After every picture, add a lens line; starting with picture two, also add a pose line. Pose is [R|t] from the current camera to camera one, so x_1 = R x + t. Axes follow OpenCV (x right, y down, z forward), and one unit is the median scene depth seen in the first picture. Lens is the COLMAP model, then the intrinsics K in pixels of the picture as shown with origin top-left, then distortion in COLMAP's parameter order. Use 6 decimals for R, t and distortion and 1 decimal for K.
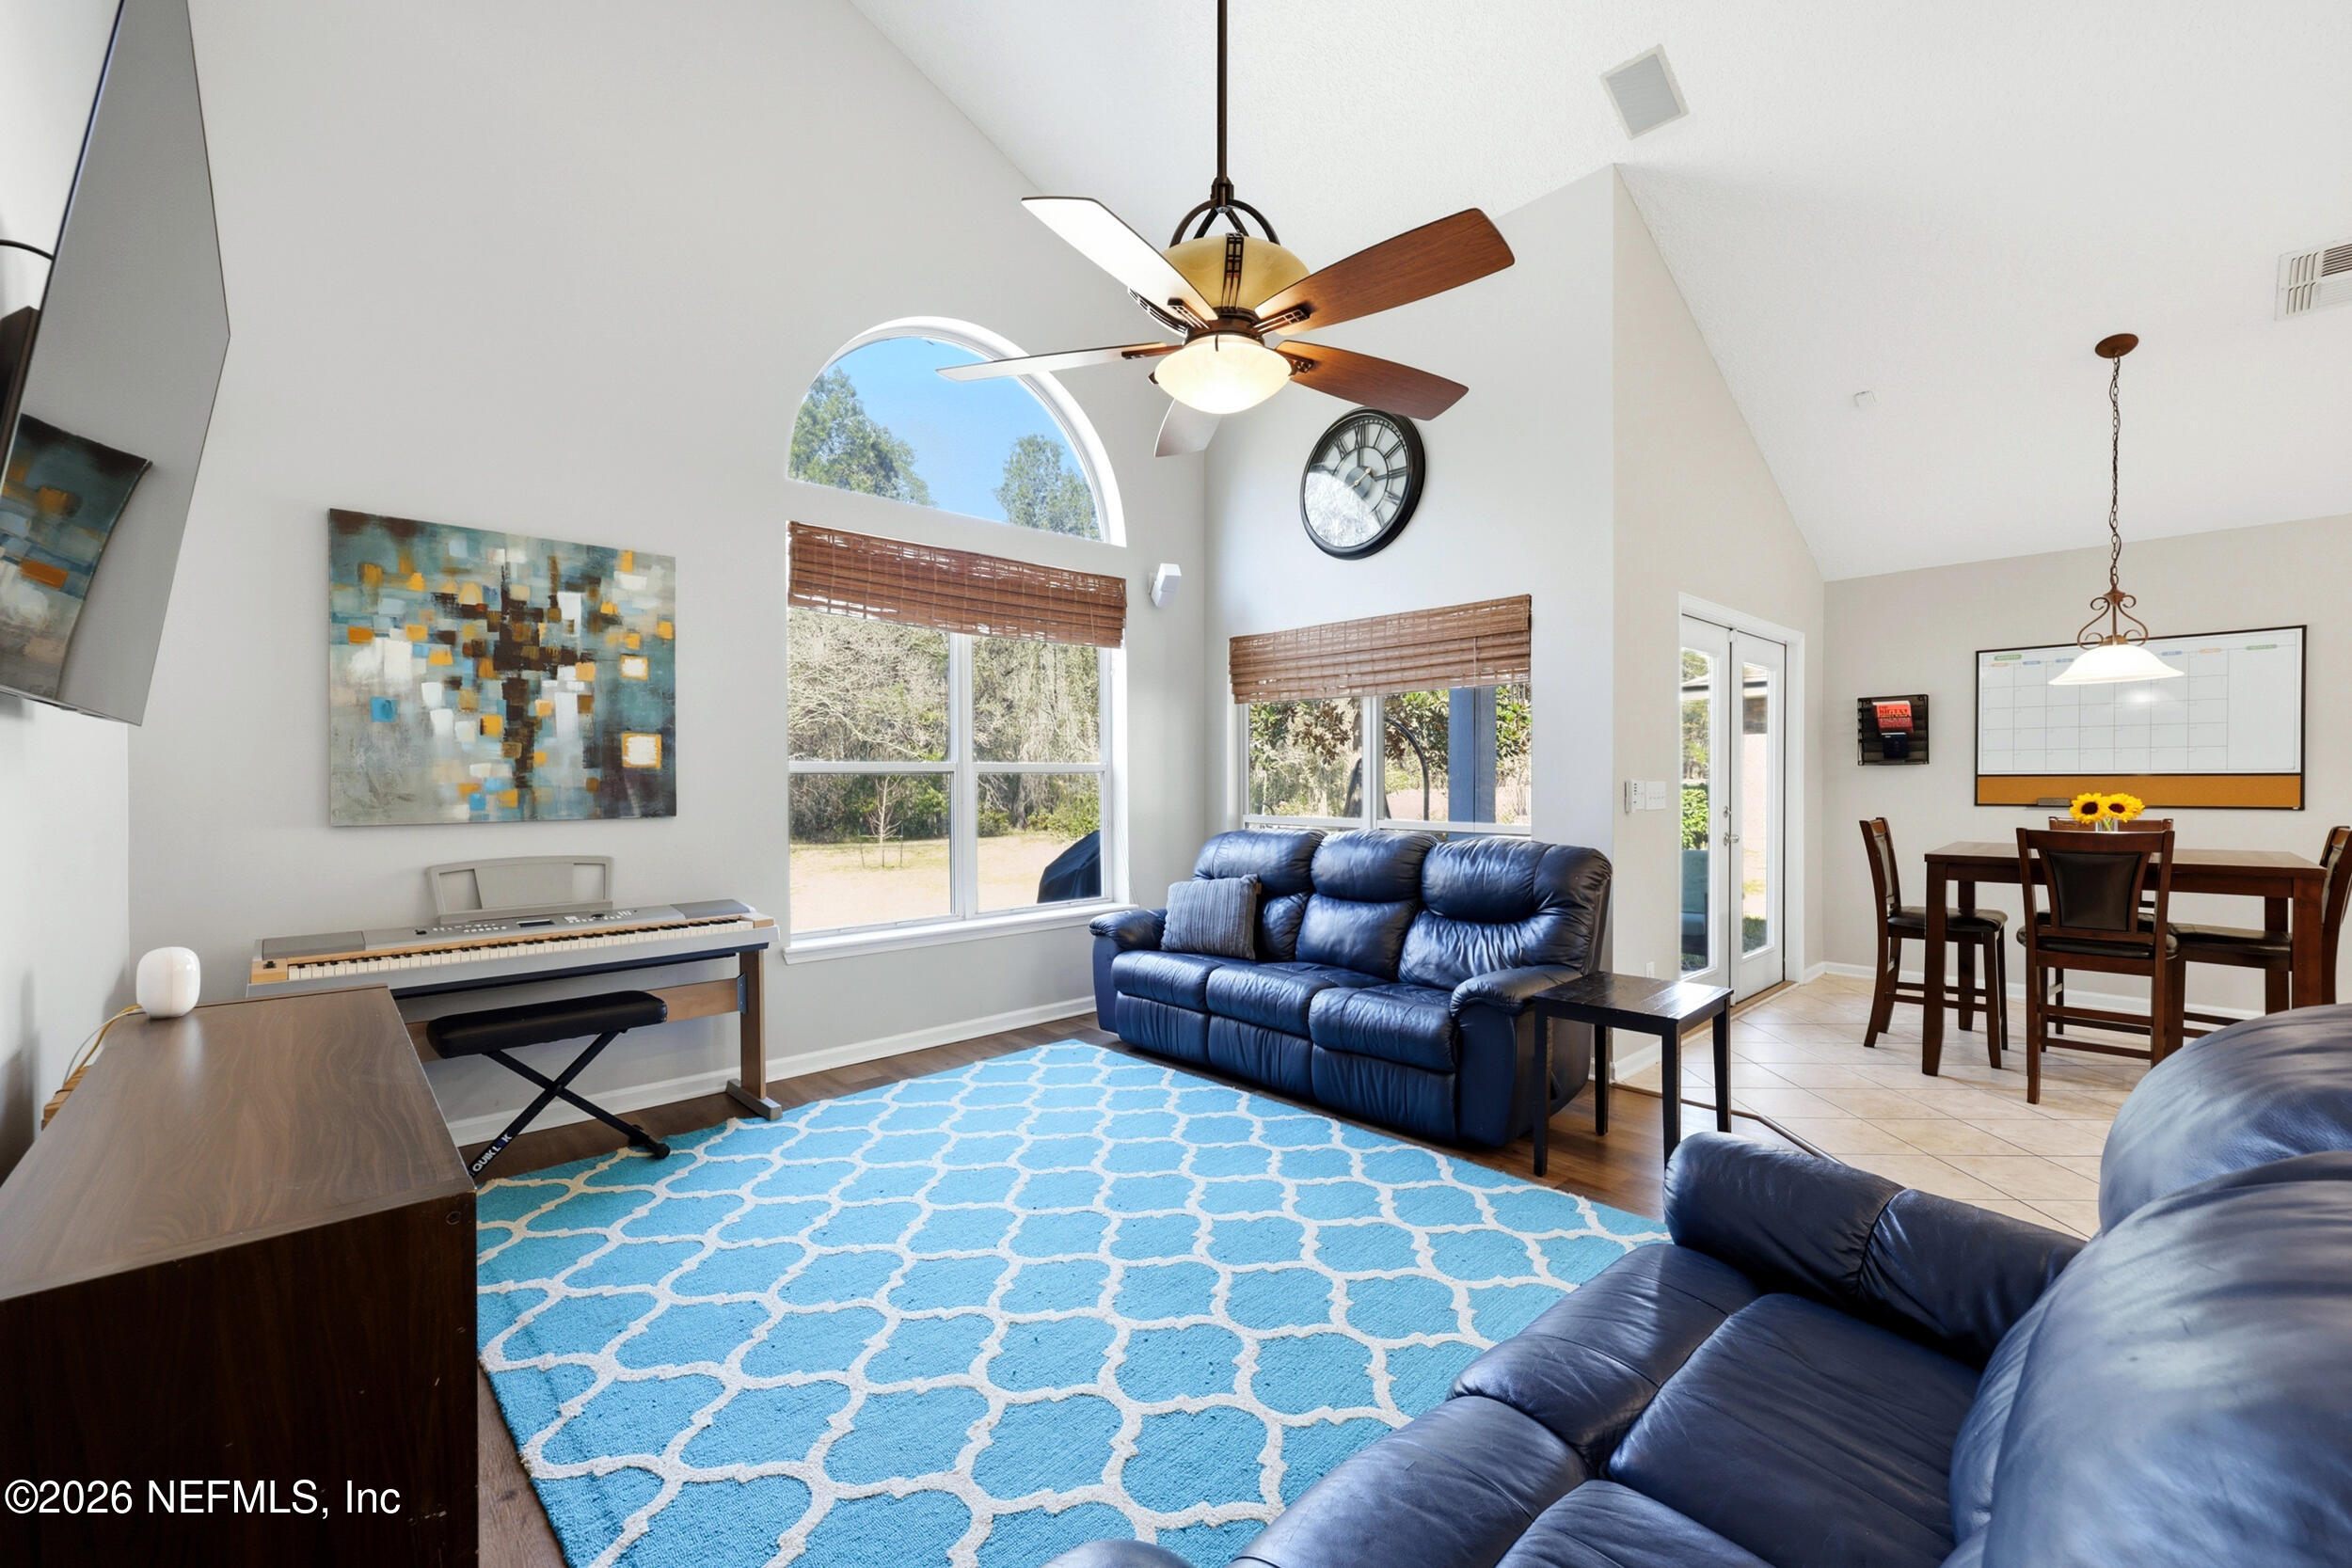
lens RADIAL K [[952.3, 0, 1168.3], [0, 952.3, 787.5], [0, 0, 1]] dist [-0.001143, -0.000270]
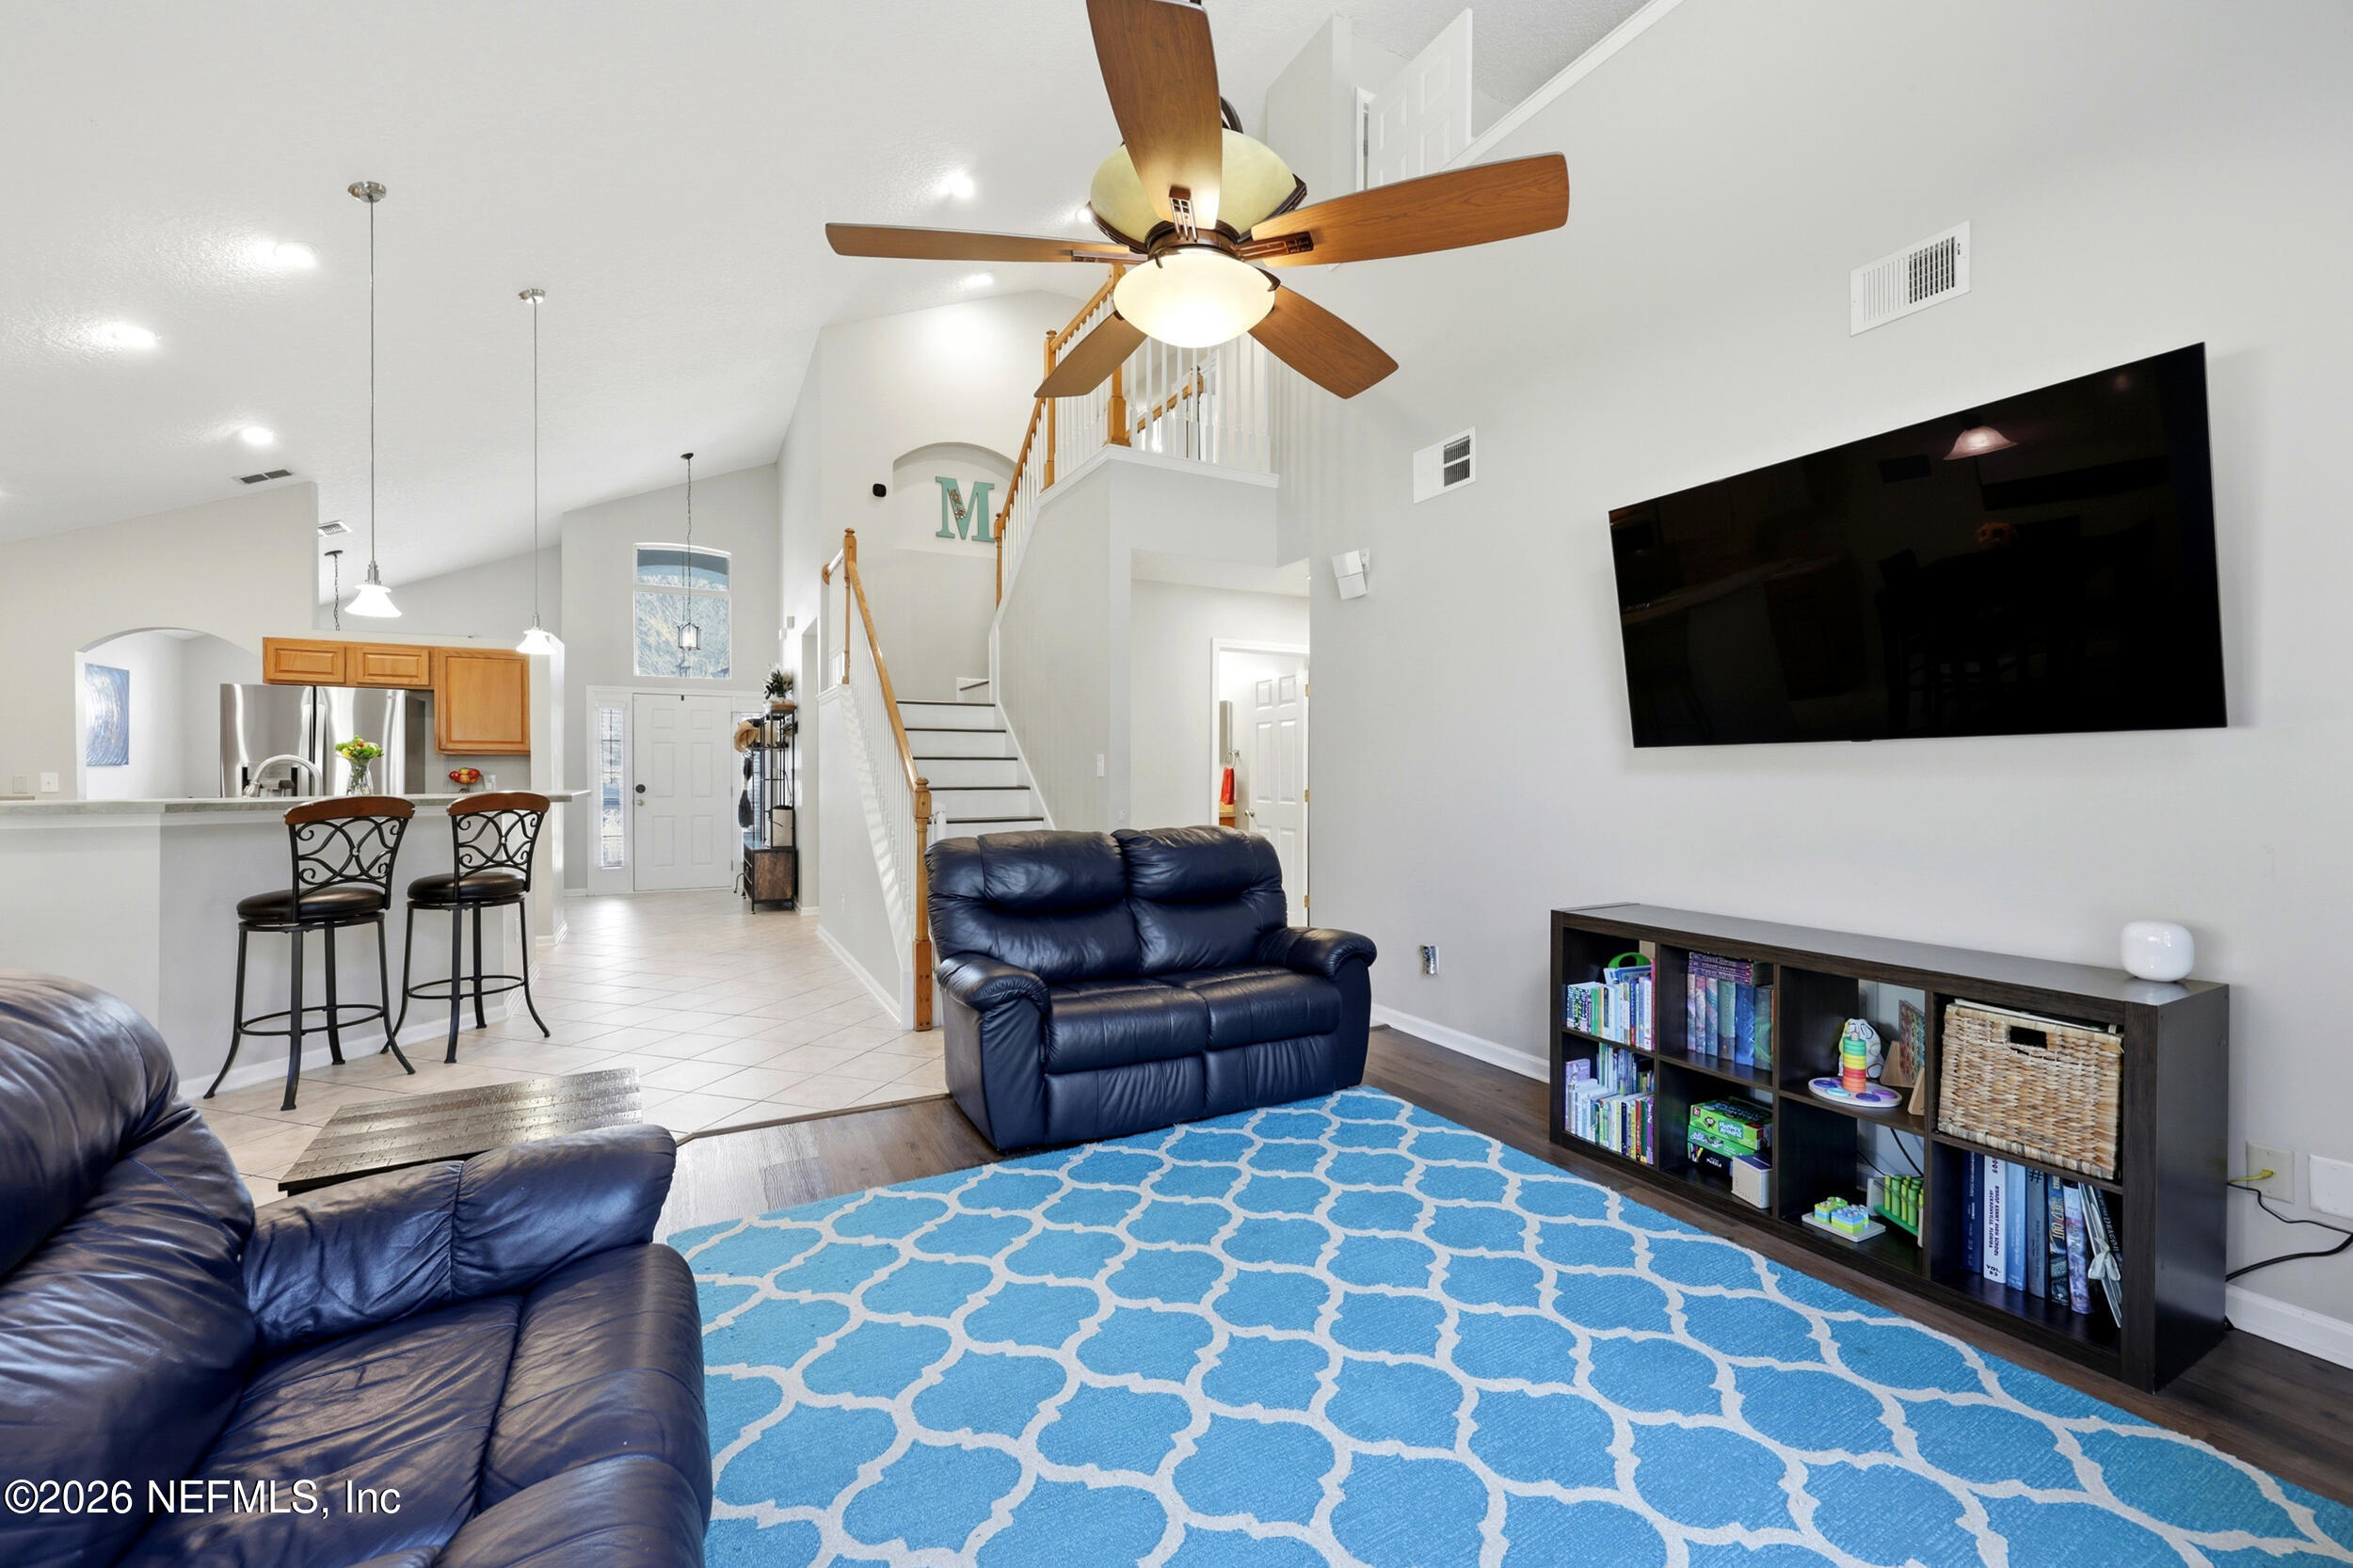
lens RADIAL K [[949.6, 0, 1175.9], [0, 949.6, 773.5], [0, 0, 1]] dist [0.001340, 0.000096]
pose [[-0.968164, 0.000784, 0.250317, -0.085160], [0.003284, 0.999949, 0.009570, -0.013671], [-0.250297, 0.010087, -0.968117, 1.114630]]
